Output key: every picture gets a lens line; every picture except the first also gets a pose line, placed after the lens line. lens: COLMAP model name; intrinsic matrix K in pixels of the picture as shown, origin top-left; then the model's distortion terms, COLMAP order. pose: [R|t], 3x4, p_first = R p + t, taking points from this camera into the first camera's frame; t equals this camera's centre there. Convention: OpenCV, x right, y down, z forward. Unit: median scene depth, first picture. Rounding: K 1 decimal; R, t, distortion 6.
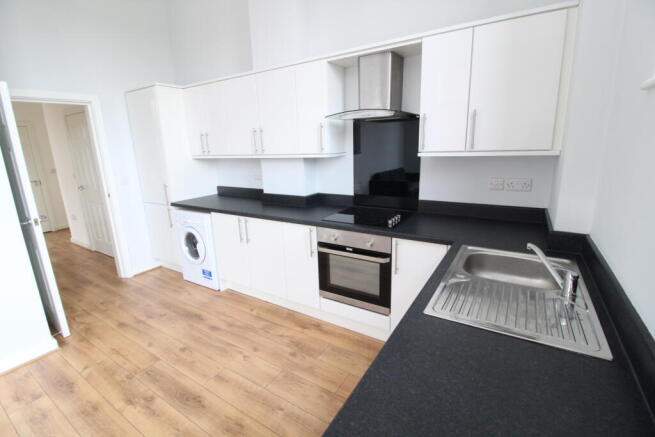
lens RADIAL K [[304.6, 0, 328.4], [0, 304.6, 217.0], [0, 0, 1]] dist [-0.022316, -0.002170]
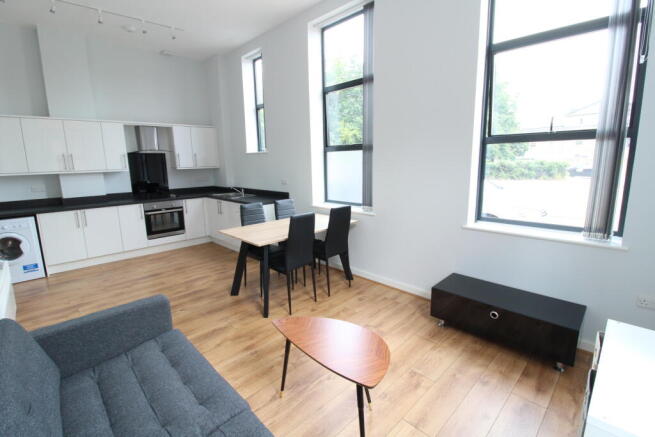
lens RADIAL K [[304.6, 0, 327.9], [0, 304.6, 218.8], [0, 0, 1]] dist [-0.022316, -0.002170]
pose [[0.218715, -0.152596, 0.963783, -1.736579], [0.243713, 0.964937, 0.097472, 0.237550], [-0.944864, 0.213568, 0.248236, -0.666628]]
